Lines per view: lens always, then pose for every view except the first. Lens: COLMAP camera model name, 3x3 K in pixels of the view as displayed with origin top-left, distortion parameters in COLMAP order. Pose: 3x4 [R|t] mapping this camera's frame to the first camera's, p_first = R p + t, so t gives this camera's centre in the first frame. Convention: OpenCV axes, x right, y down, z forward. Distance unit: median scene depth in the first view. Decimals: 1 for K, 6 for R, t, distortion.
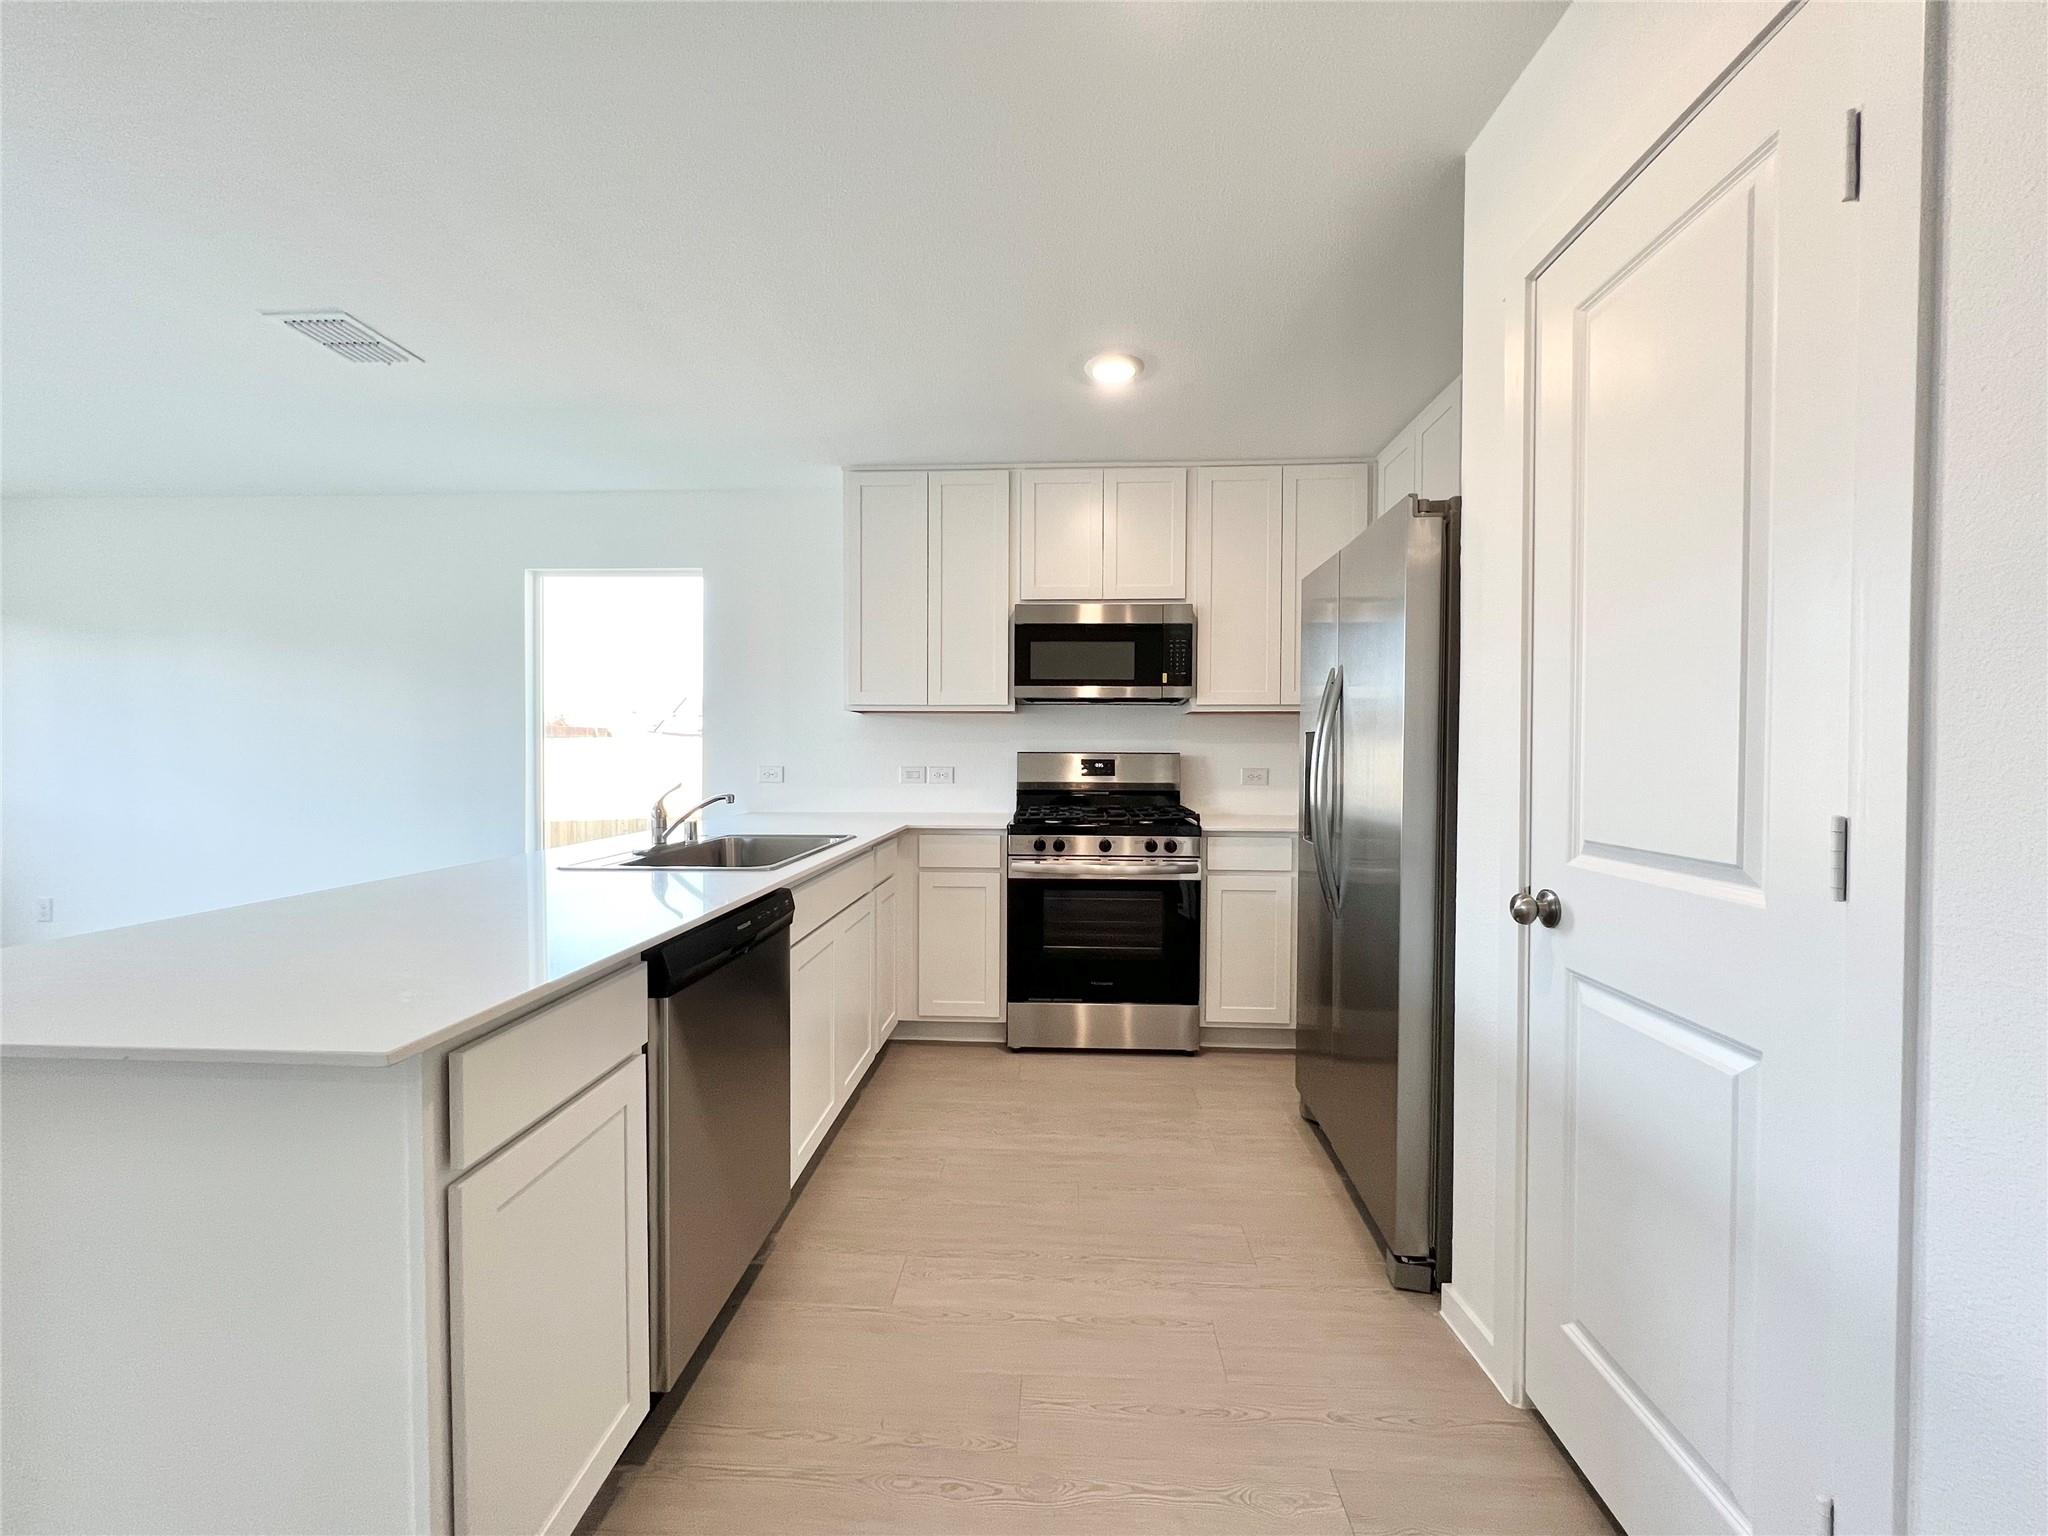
lens RADIAL K [[819.0, 0, 1026.4], [0, 819.0, 772.8], [0, 0, 1]] dist [-0.000558, -0.000238]
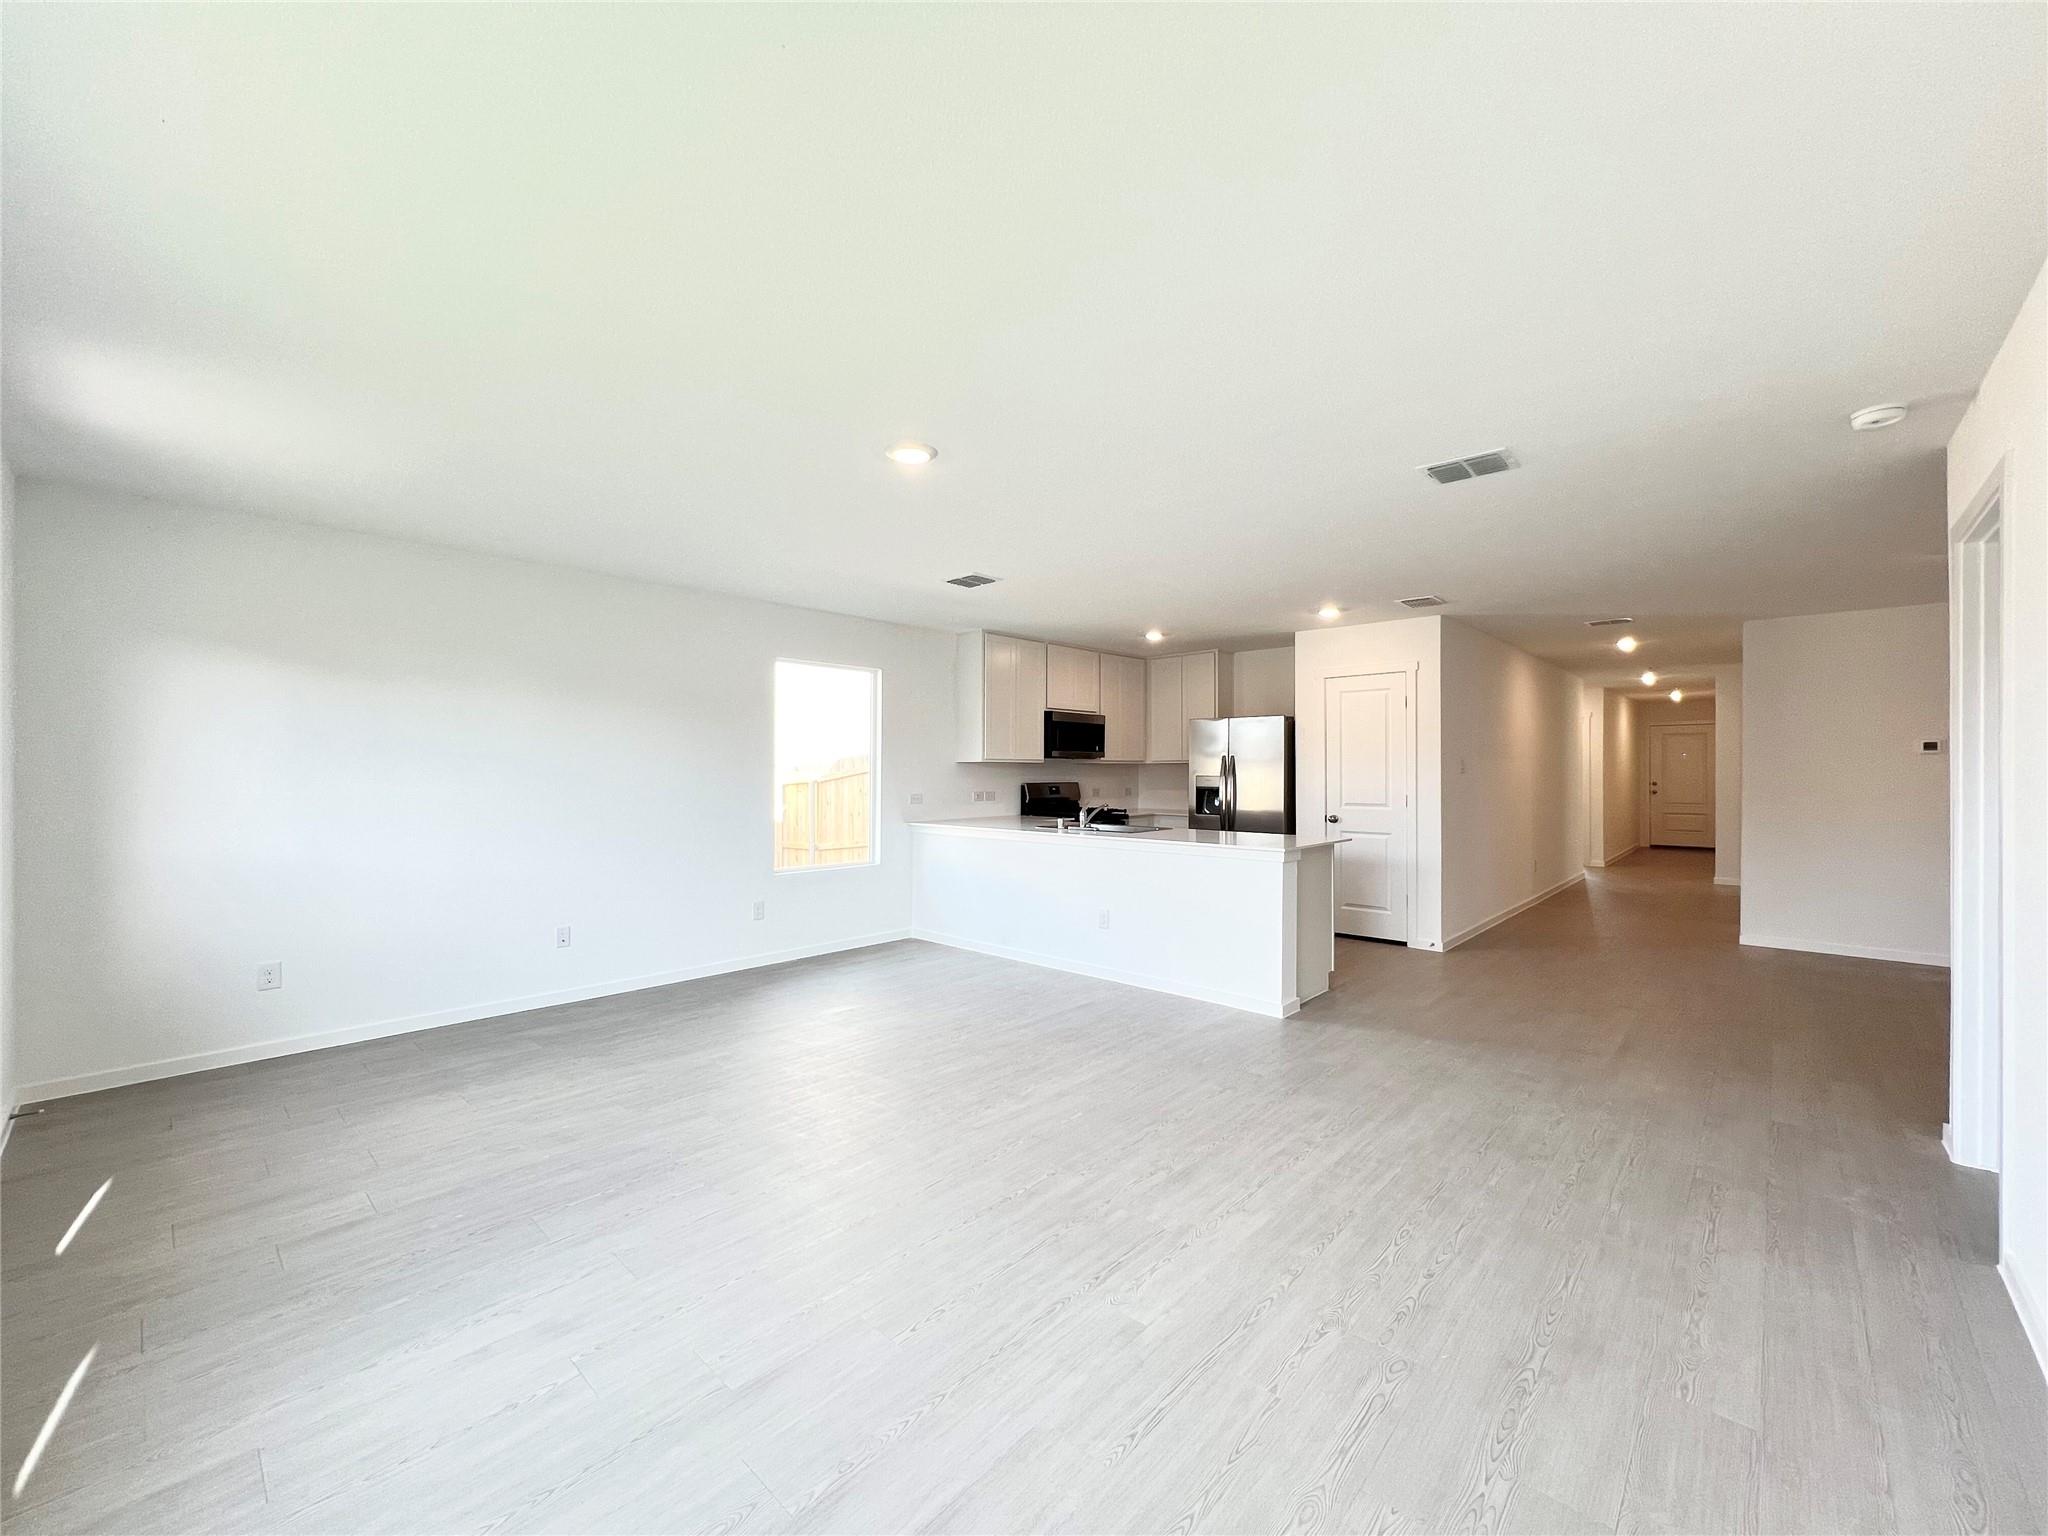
lens RADIAL K [[819.0, 0, 1023.8], [0, 819.0, 776.8], [0, 0, 1]] dist [-0.000558, -0.000238]
pose [[0.642676, -0.009800, 0.766076, -1.718303], [0.020919, 0.999770, -0.004759, -0.037023], [-0.765853, 0.019085, 0.642733, -0.265065]]
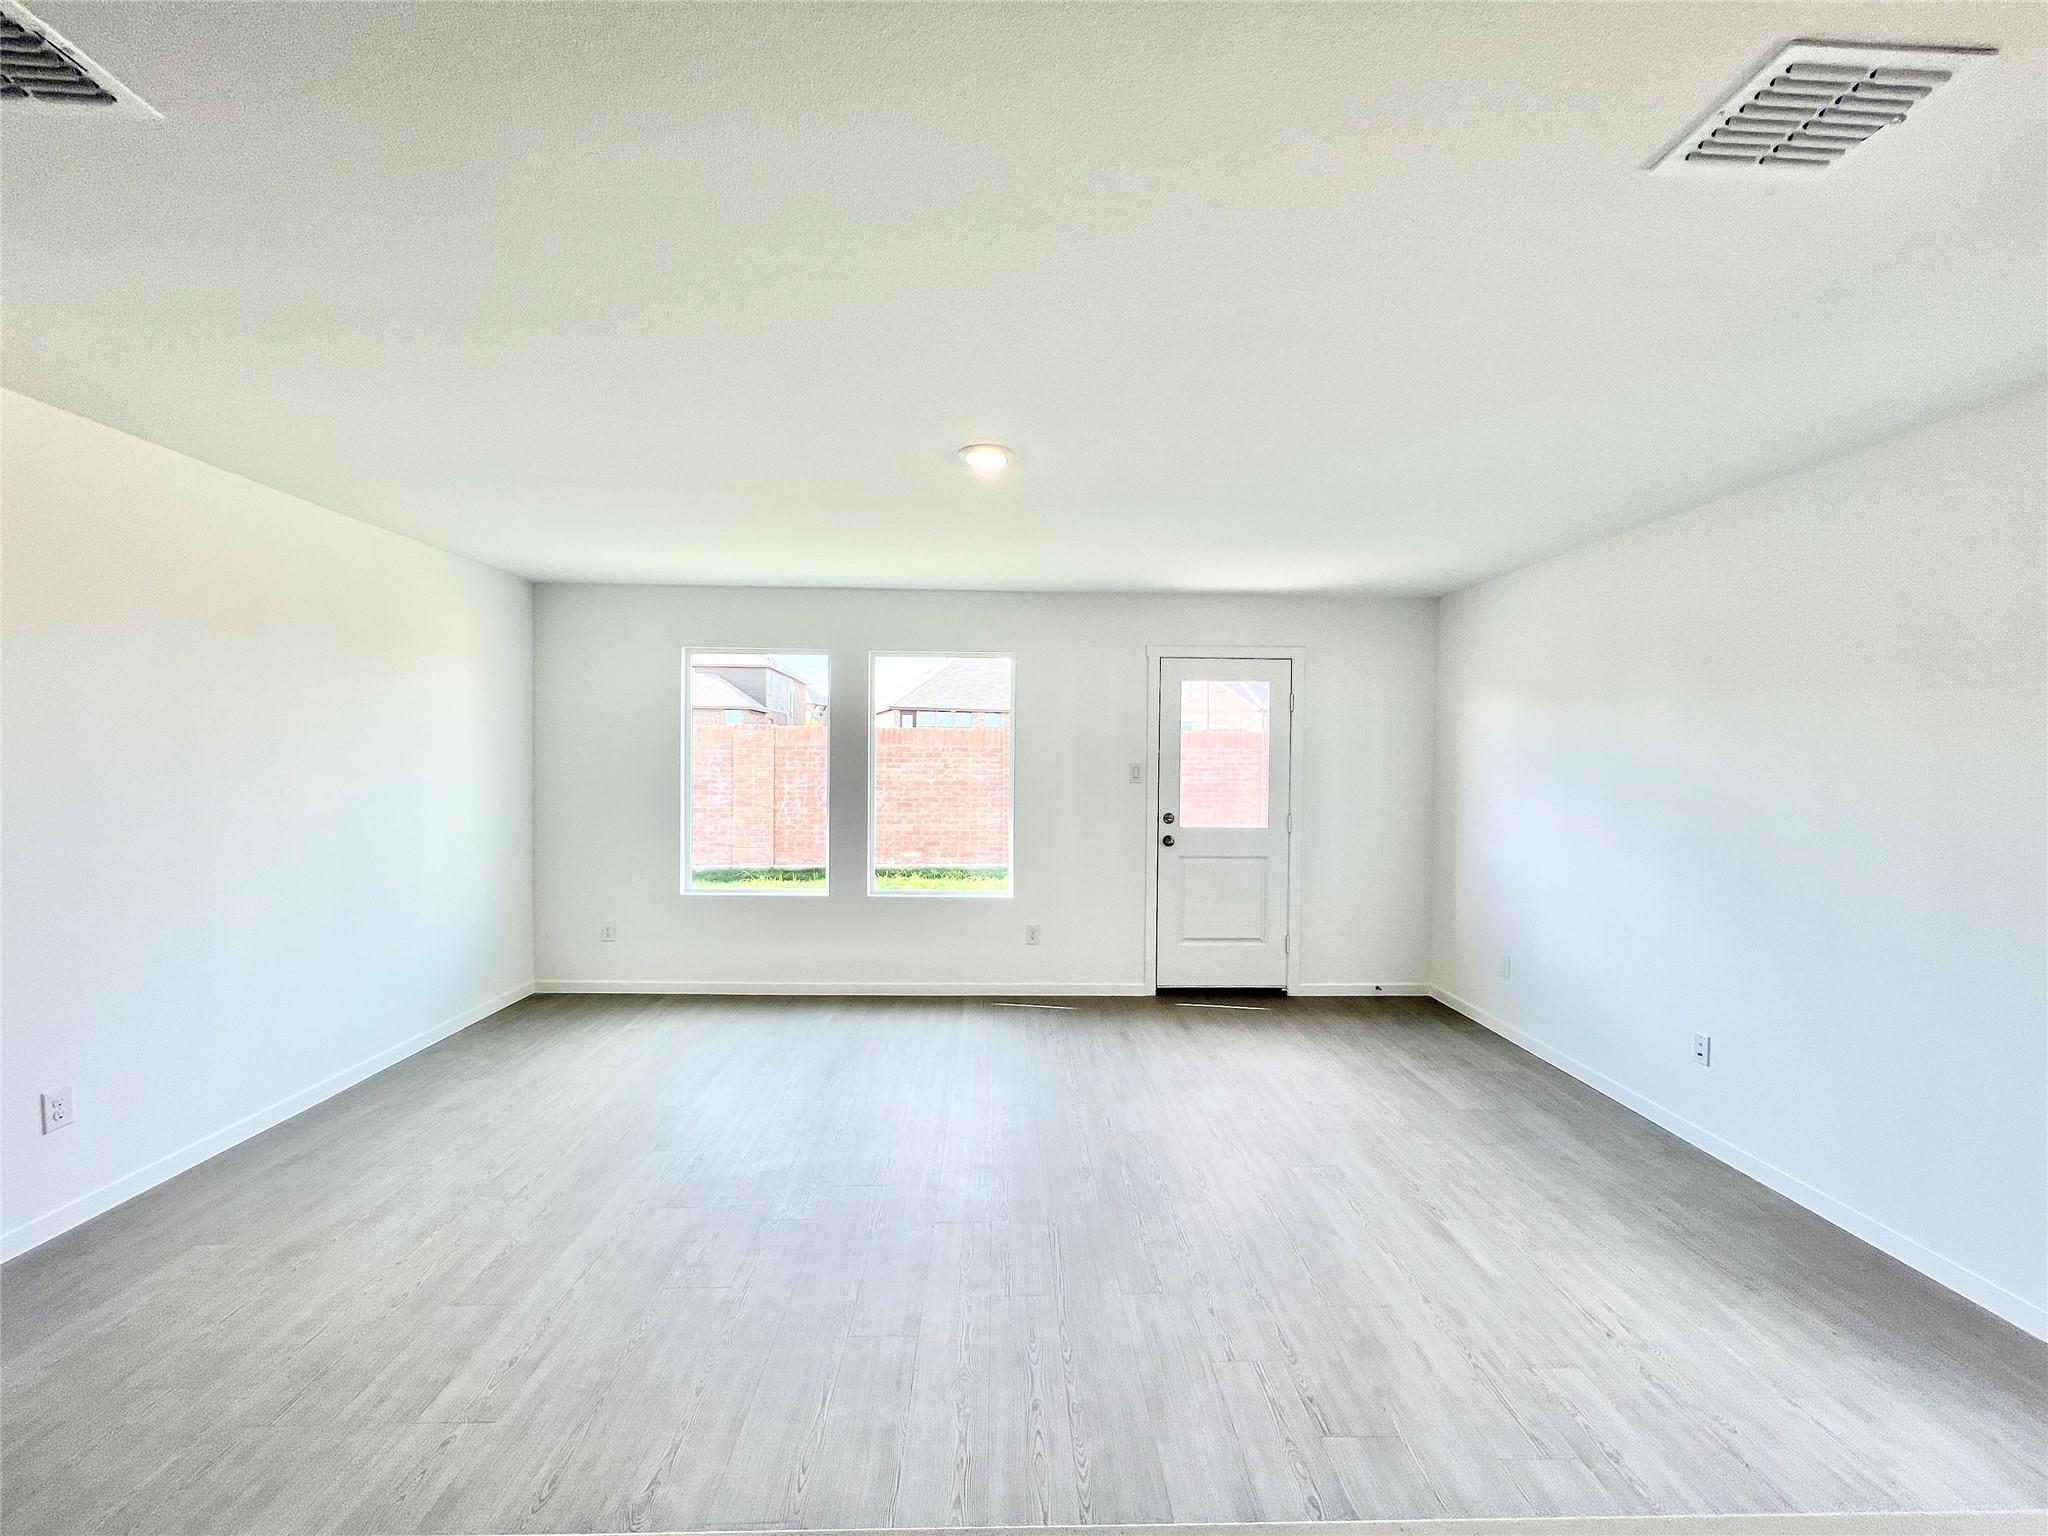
lens RADIAL K [[819.0, 0, 1028.0], [0, 819.0, 774.0], [0, 0, 1]] dist [-0.000558, -0.000238]
pose [[0.087867, 0.018692, -0.995957, -0.277197], [-0.036141, 0.999225, 0.015565, -0.090634], [0.995476, 0.034627, 0.088475, 0.375200]]
